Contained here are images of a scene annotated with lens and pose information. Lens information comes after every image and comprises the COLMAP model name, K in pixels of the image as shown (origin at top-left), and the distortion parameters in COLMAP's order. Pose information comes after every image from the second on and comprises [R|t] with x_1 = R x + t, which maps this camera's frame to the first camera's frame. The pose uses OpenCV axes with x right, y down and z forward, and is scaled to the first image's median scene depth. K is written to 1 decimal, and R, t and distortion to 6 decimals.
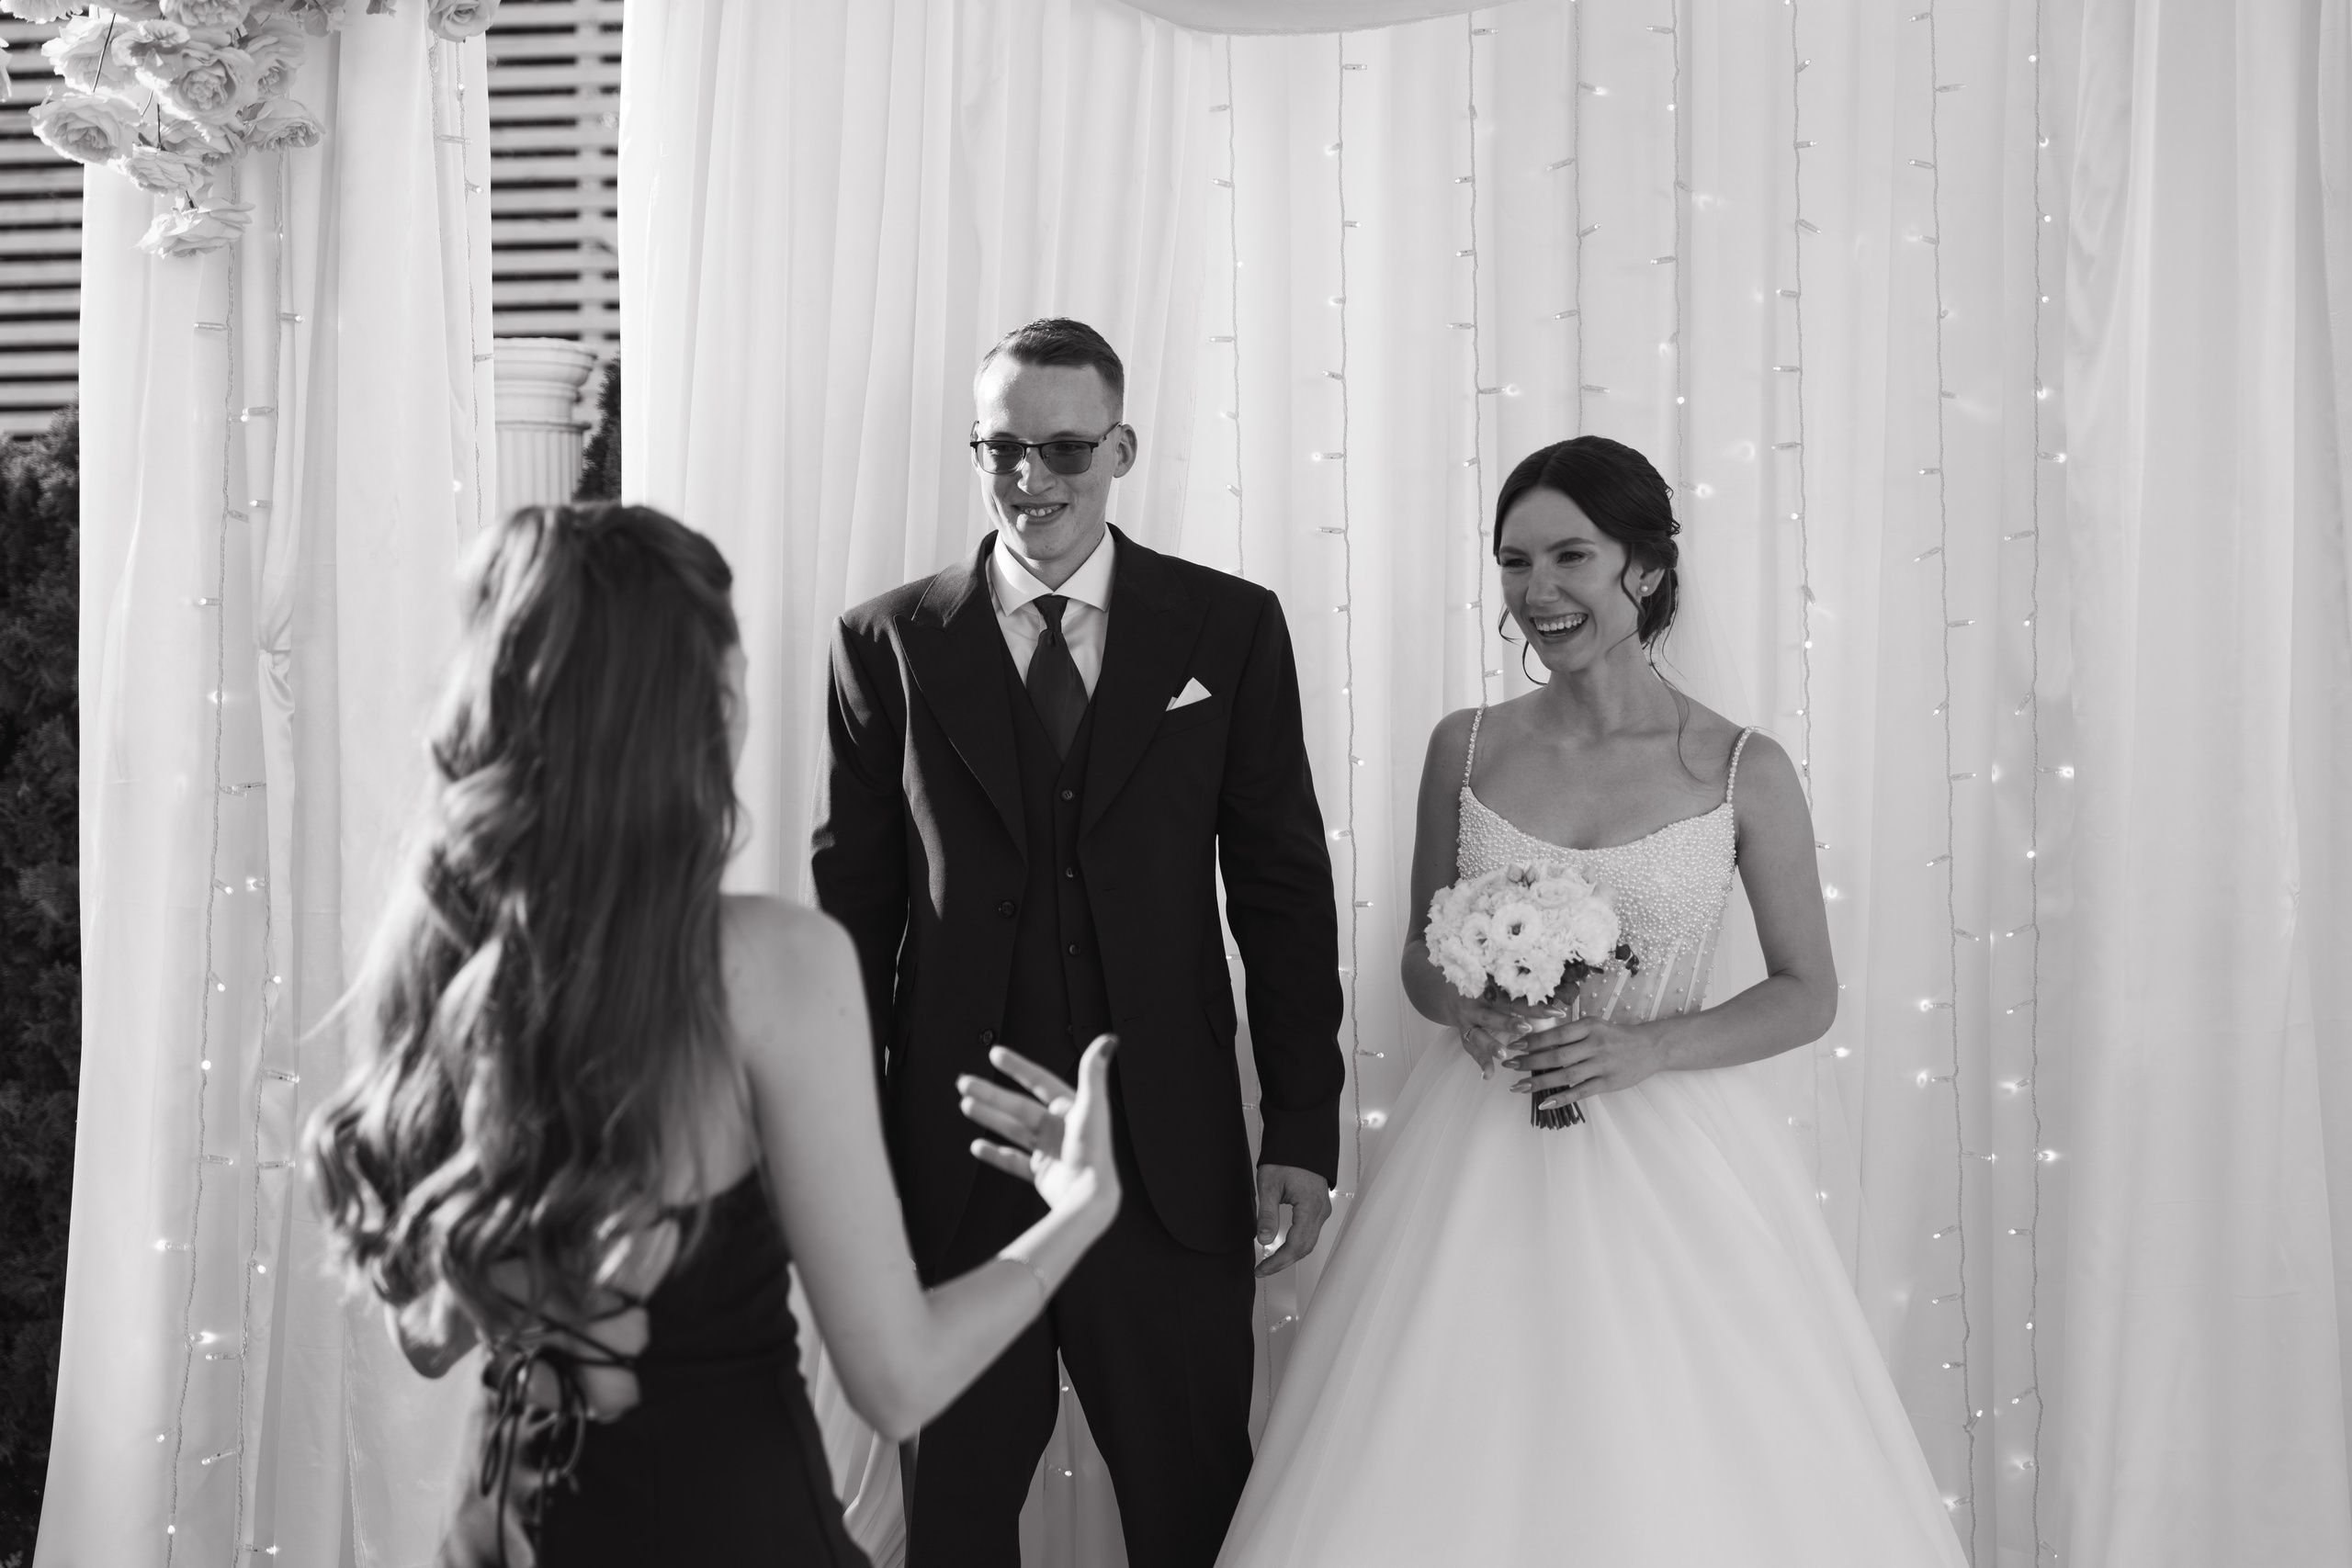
lens RADIAL K [[3134.7, 0, 1176.0], [0, 3134.7, 784.0], [0, 0, 1]] dist [0.022510, 0.582946]
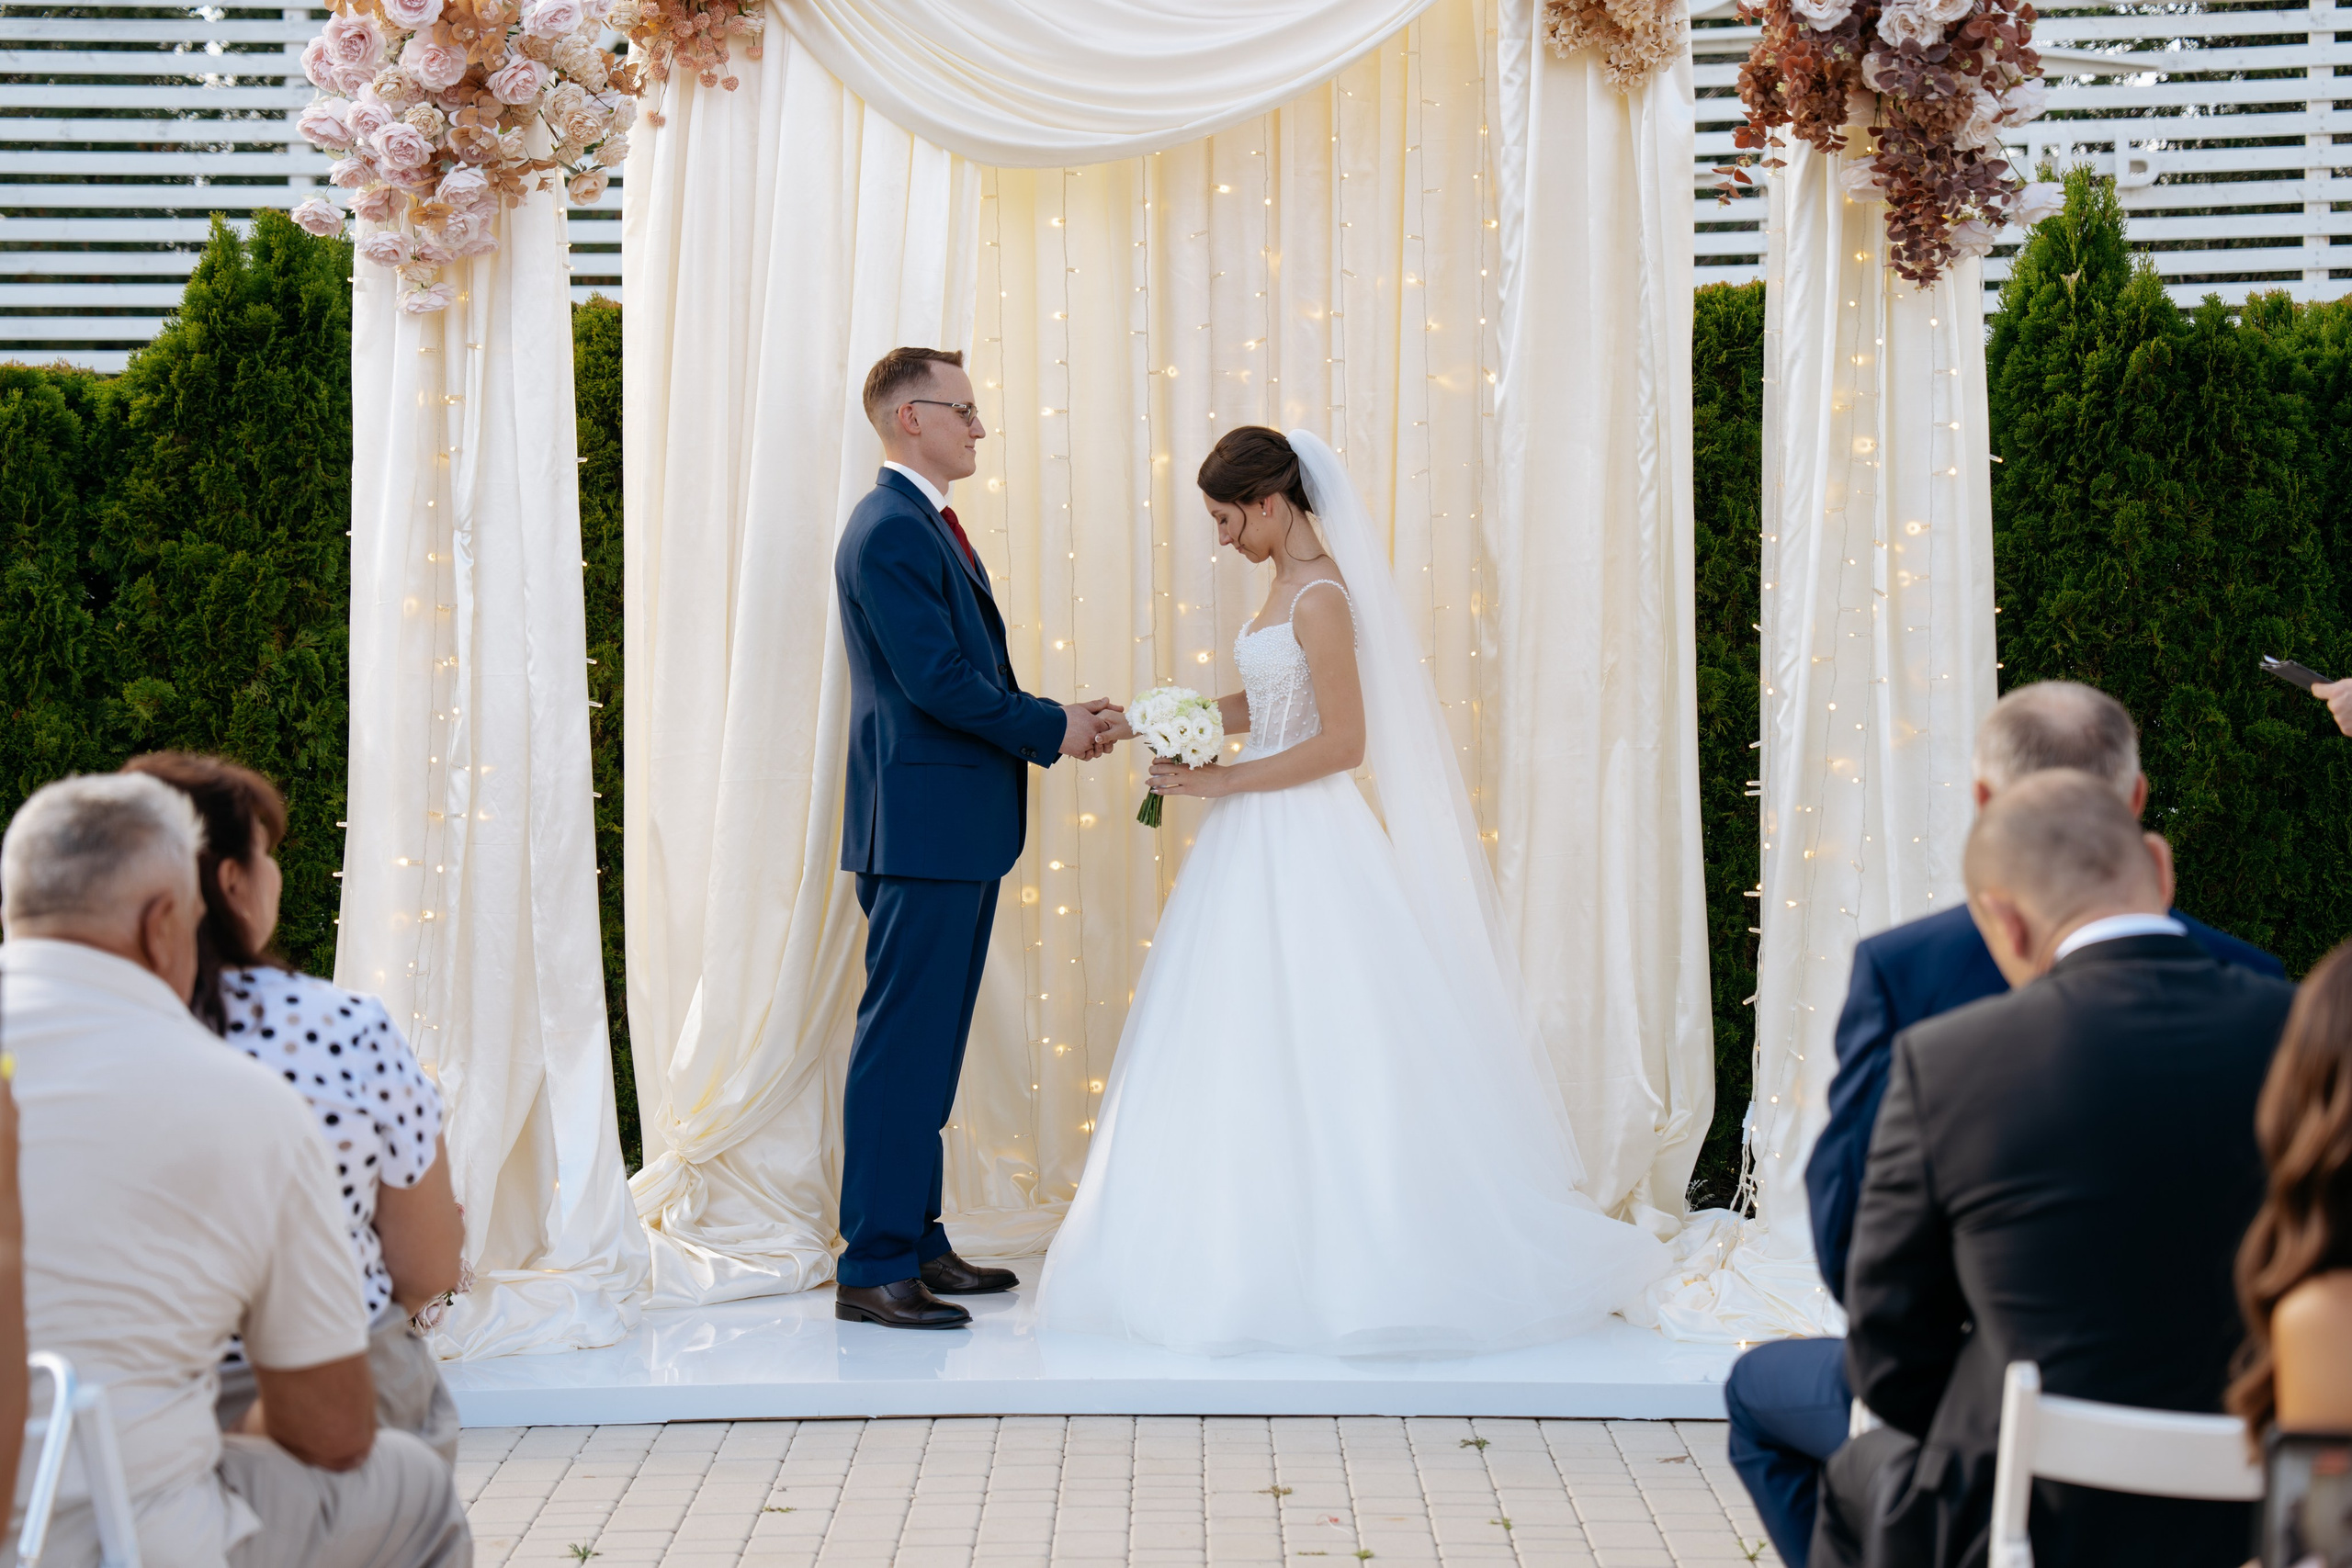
lens RADIAL K [[4487.6, 0, 1176.0], [0, 4487.6, 784.0], [0, 0, 1]] dist [0.340631, 0.212005]
pose [[0.998254, -0.002984, 0.058988, -0.028974], [0.001940, 0.999841, 0.017747, 0.048391], [-0.059031, -0.017602, 0.998101, -1.359100]]
